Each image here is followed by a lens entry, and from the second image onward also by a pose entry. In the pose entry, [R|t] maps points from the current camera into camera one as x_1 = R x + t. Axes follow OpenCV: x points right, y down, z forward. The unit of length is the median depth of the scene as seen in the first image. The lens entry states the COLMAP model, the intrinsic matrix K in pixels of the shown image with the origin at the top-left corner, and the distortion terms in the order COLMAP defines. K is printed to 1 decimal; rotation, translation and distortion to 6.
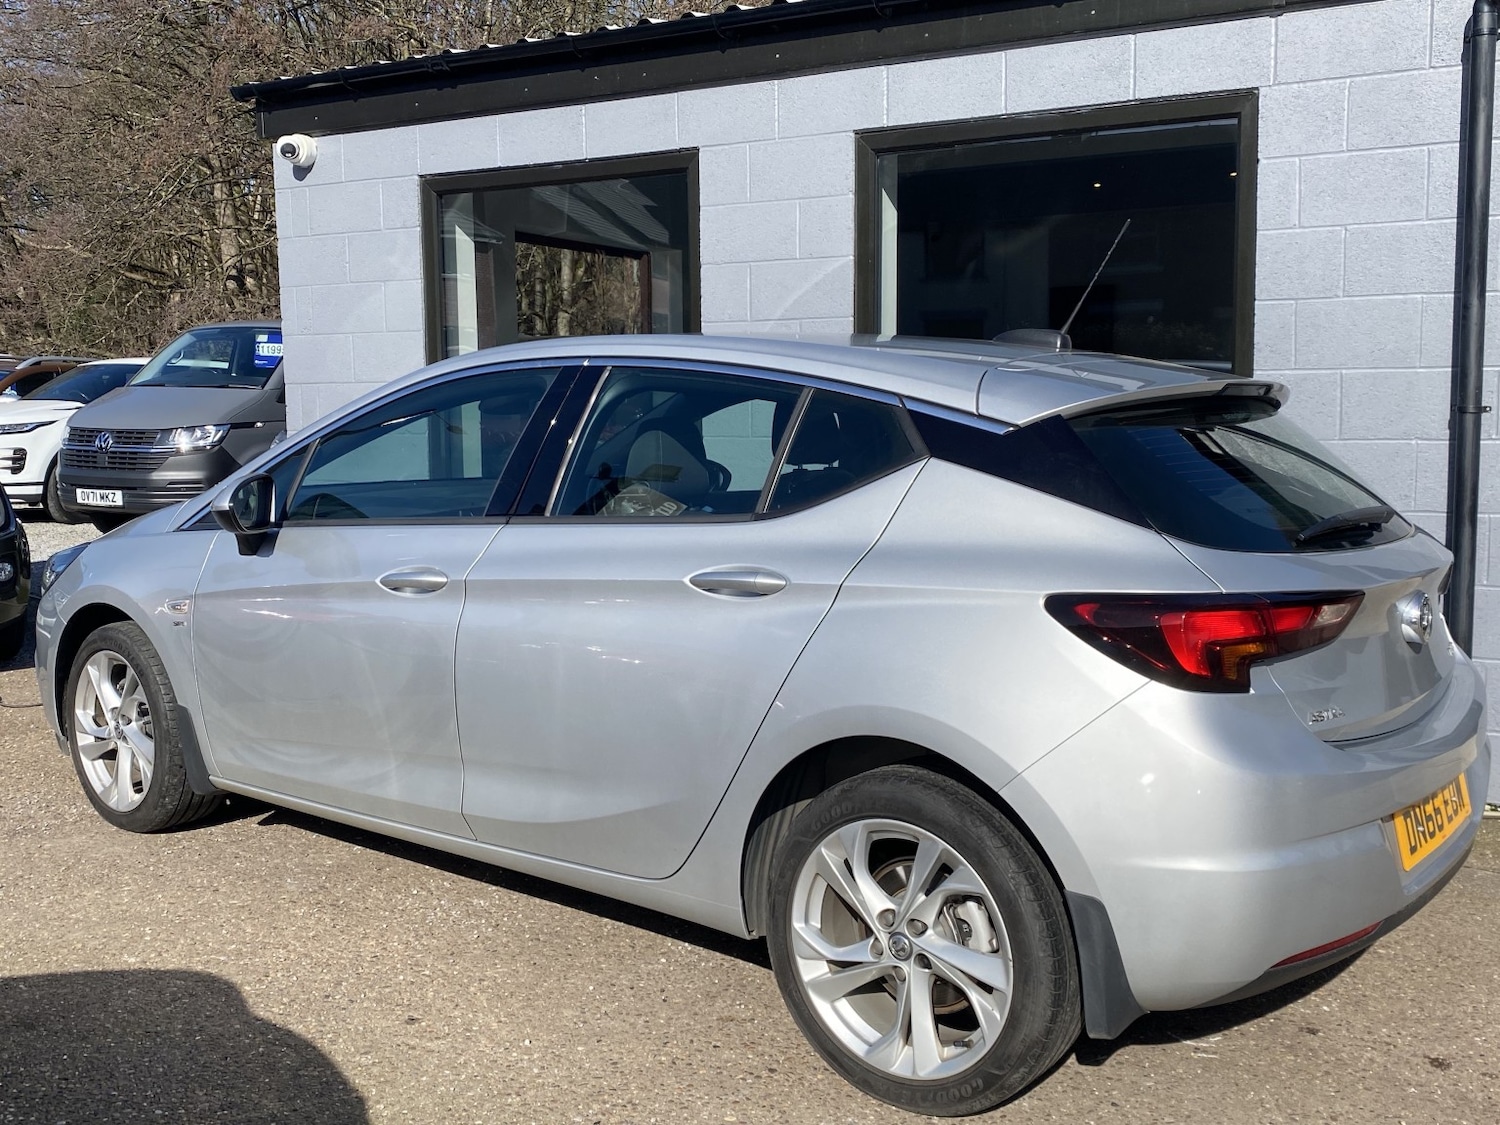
lens RADIAL K [[1447.3, 0, 753.2], [0, 1447.3, 559.4], [0, 0, 1]] dist [0.009006, 0.000000]
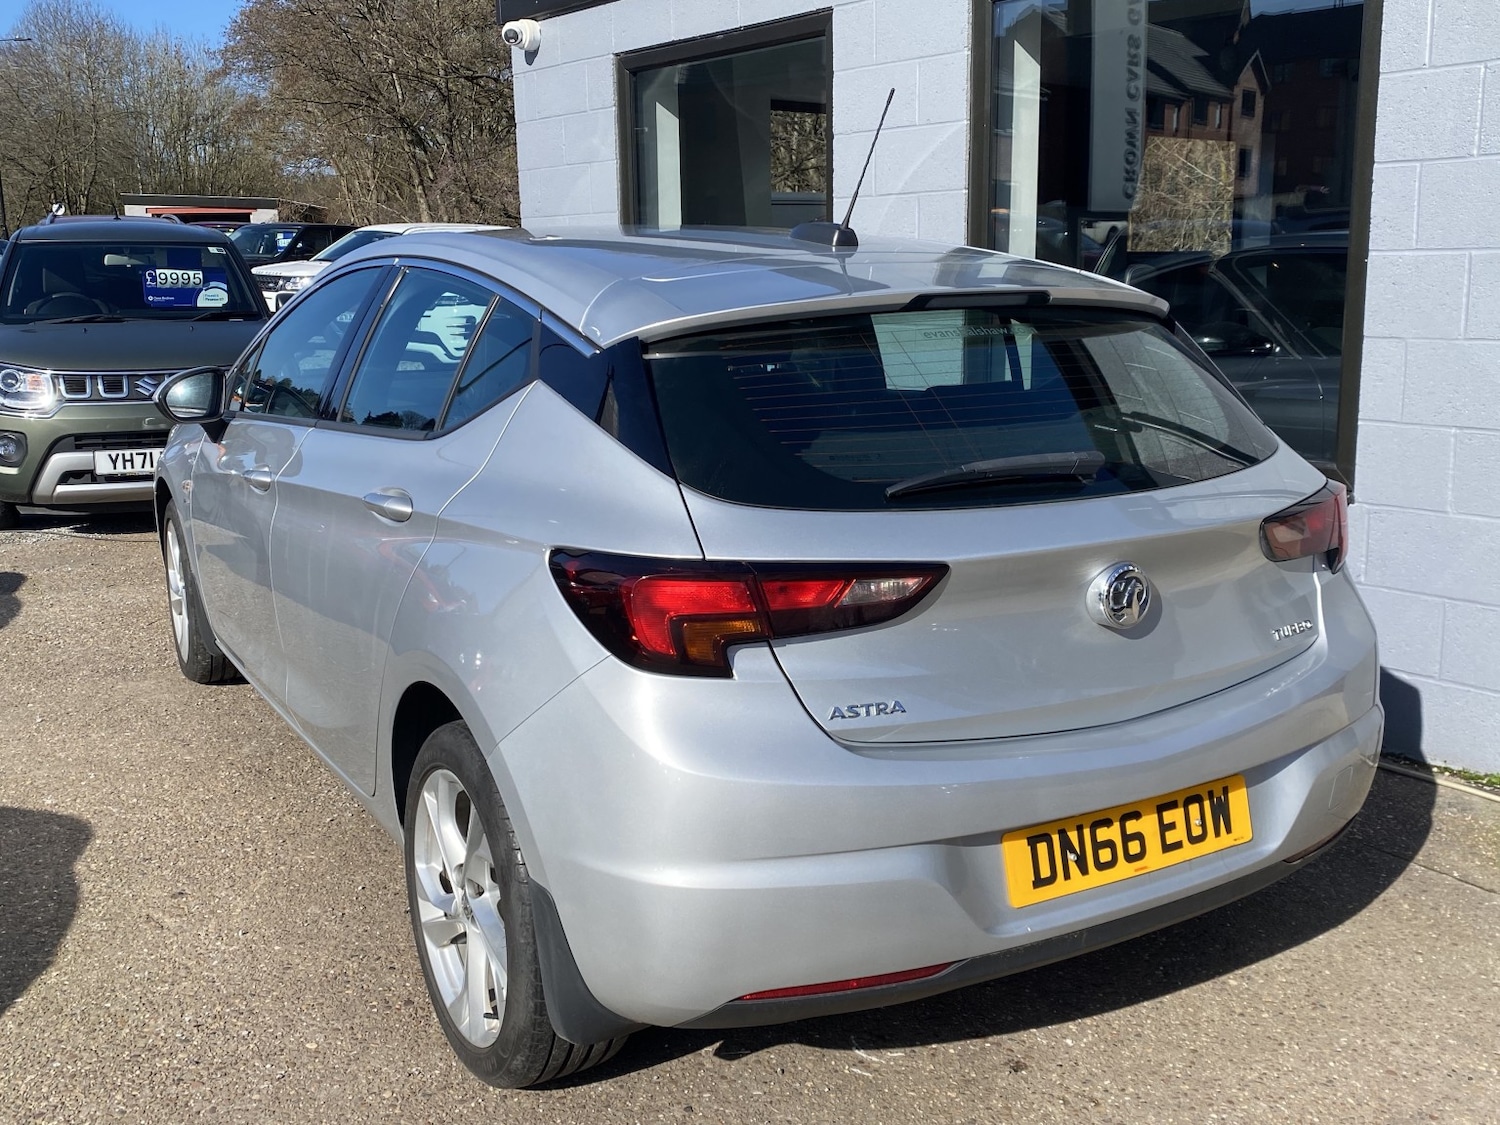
lens RADIAL K [[1447.3, 0, 740.8], [0, 1447.3, 541.1], [0, 0, 1]] dist [0.009006, 0.000000]
pose [[0.930913, 0.063130, -0.359743, 0.481750], [-0.032403, 0.995340, 0.090818, -0.047634], [0.363800, -0.072887, 0.928621, 0.168317]]
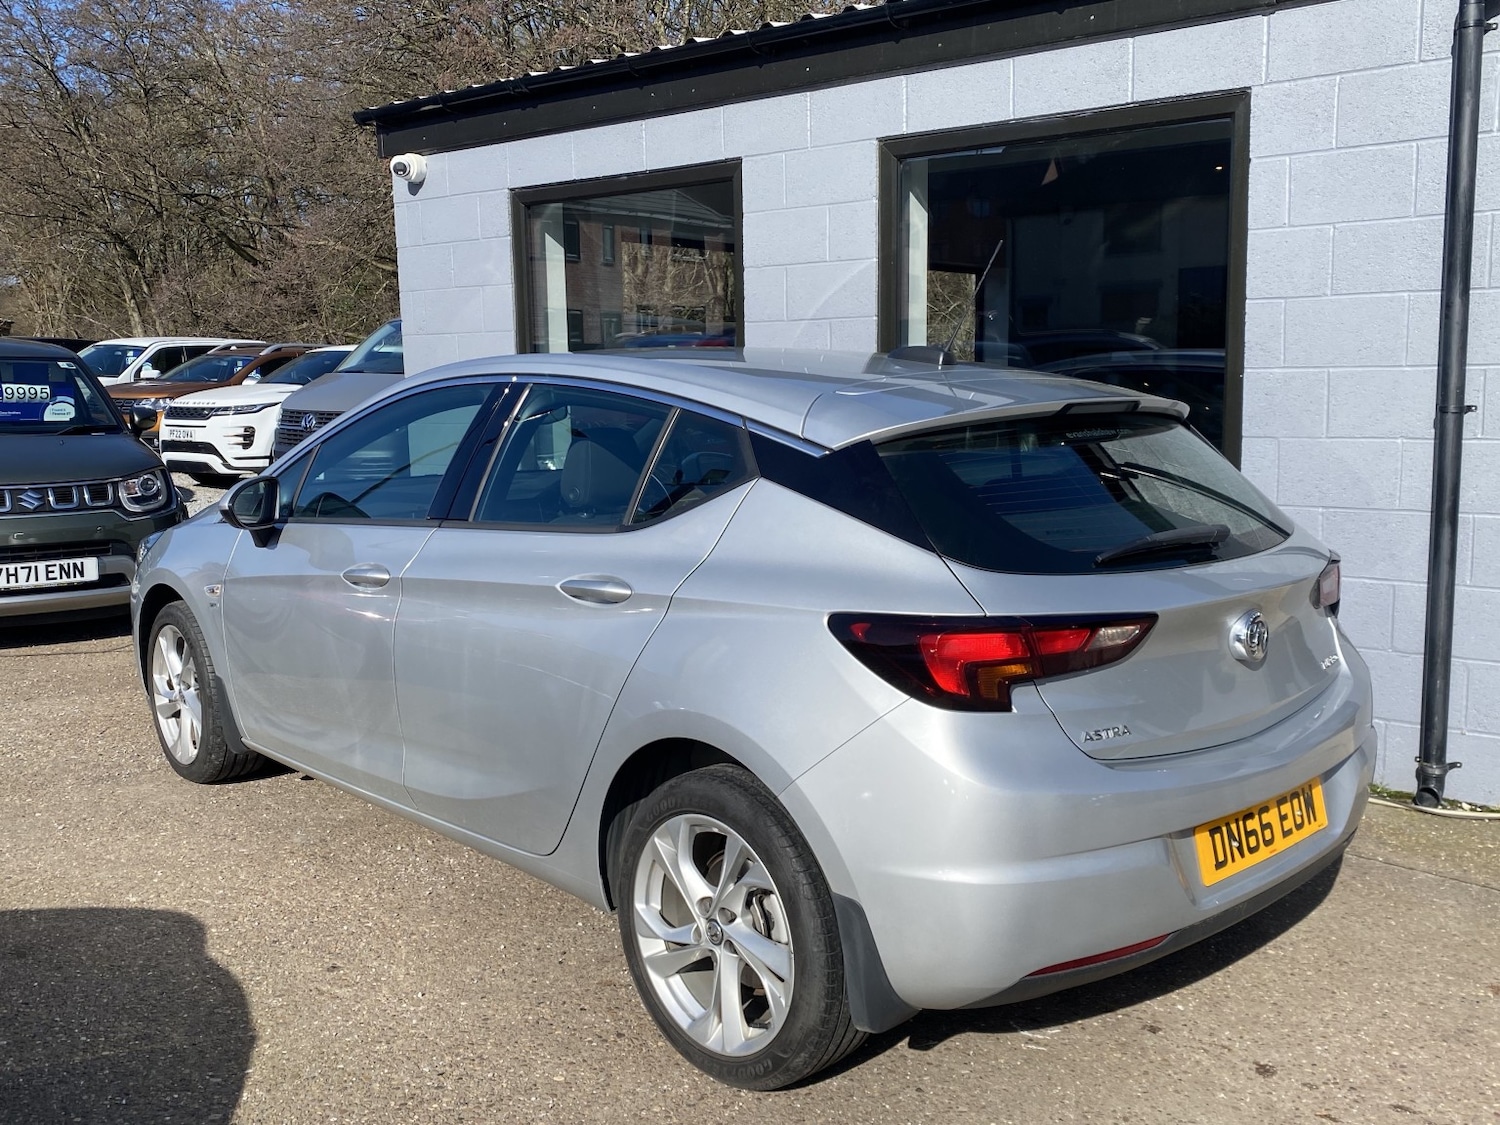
lens RADIAL K [[1353.1, 0, 745.2], [0, 1353.1, 562.1], [0, 0, 1]] dist [0.004427, -0.003882]
pose [[0.988032, 0.013273, -0.153677, 0.223670], [-0.008412, 0.999445, 0.032239, -0.034048], [0.154020, -0.030561, 0.987595, 0.010777]]
